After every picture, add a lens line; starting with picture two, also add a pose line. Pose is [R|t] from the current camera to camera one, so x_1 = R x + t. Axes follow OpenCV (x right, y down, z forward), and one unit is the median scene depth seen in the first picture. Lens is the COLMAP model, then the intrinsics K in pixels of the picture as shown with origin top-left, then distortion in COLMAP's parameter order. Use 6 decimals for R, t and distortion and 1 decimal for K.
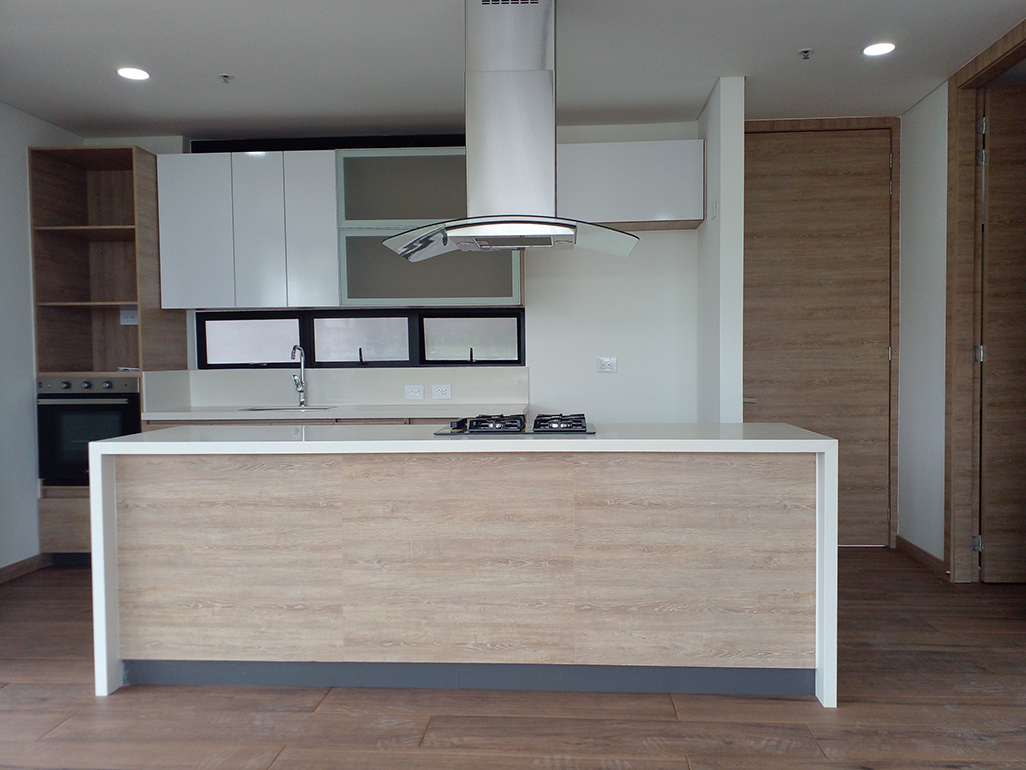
lens RADIAL K [[848.4, 0, 520.6], [0, 848.4, 387.2], [0, 0, 1]] dist [0.167232, -0.345569]
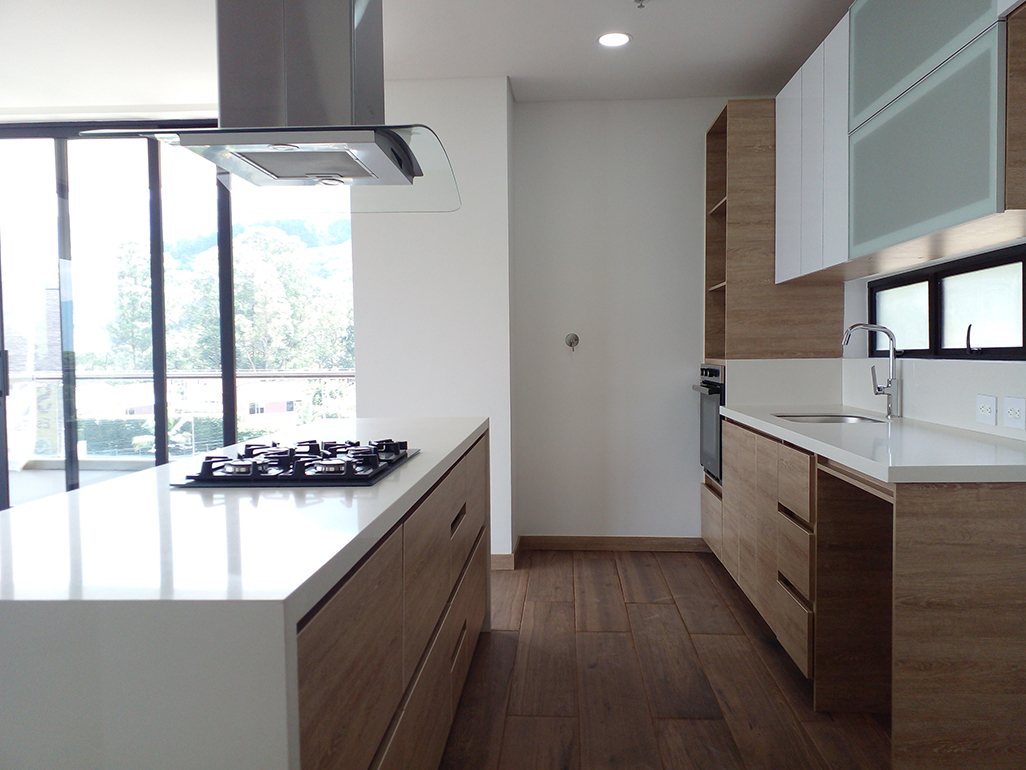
lens RADIAL K [[822.7, 0, 513.0], [0, 822.7, 385.0], [0, 0, 1]] dist [0.045764, -0.001105]
pose [[0.009726, 0.051704, -0.998615, 0.646094], [-0.024198, 0.998382, 0.051456, -0.048212], [0.999660, 0.023664, 0.010961, 1.239783]]
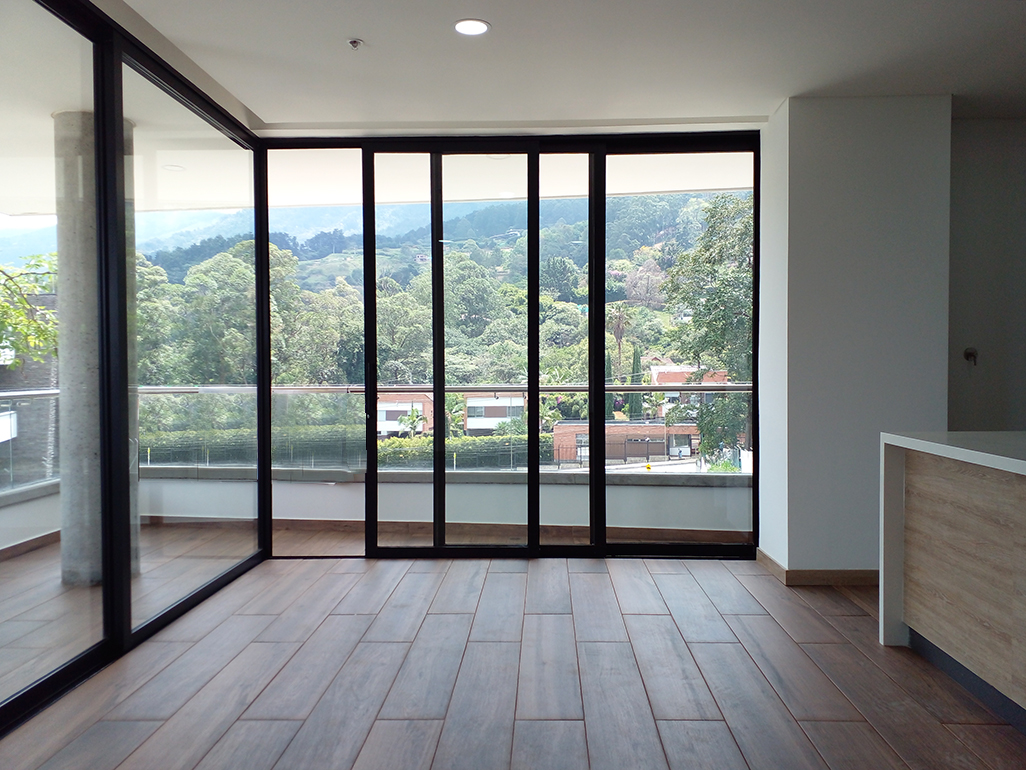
lens RADIAL K [[827.0, 0, 513.0], [0, 827.0, 385.0], [0, 0, 1]] dist [0.009915, -0.039376]
pose [[0.033882, 0.033043, -0.998879, 0.628866], [-0.029176, 0.999060, 0.032060, -0.023278], [0.999000, 0.028057, 0.034814, 0.441361]]
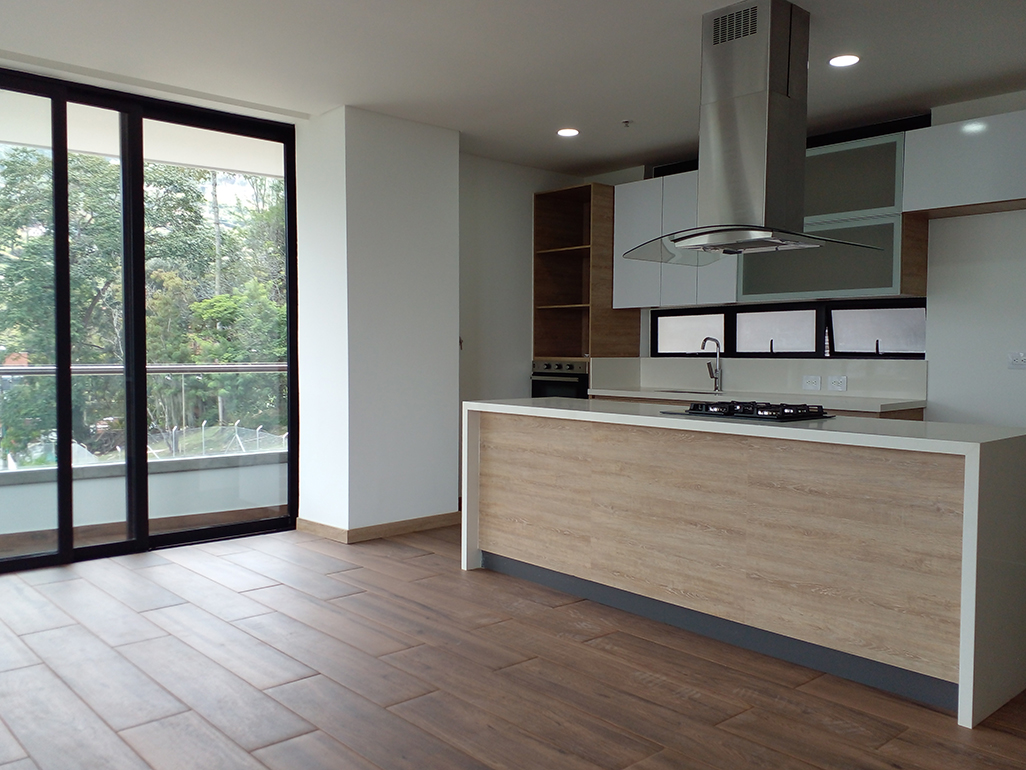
lens RADIAL K [[848.4, 0, 520.6], [0, 848.4, 387.2], [0, 0, 1]] dist [0.167232, -0.345569]
pose [[0.725600, 0.045666, -0.686600, 0.597628], [-0.037869, 0.998933, 0.026419, -0.004943], [0.687074, 0.006831, 0.726555, -0.018531]]
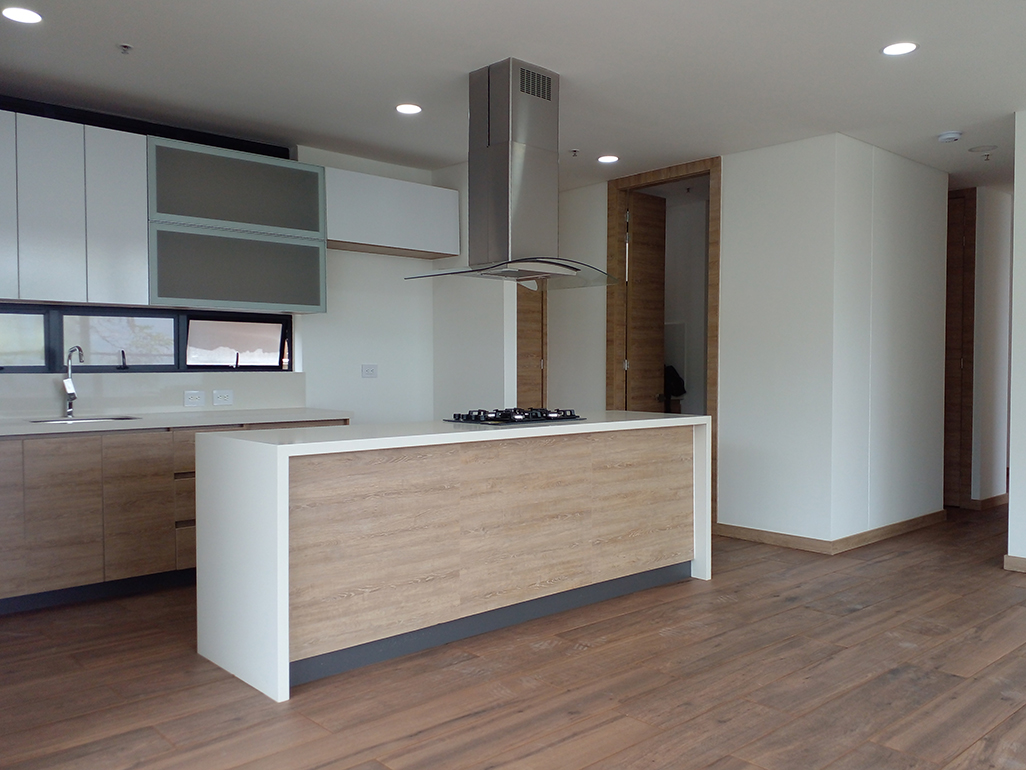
lens RADIAL K [[866.9, 0, 524.1], [0, 866.9, 381.4], [0, 0, 1]] dist [0.258001, -0.555958]
pose [[0.681291, -0.003873, 0.732003, -1.037098], [0.016547, 0.999812, -0.010111, 0.005074], [-0.731826, 0.019001, 0.681227, 0.099866]]
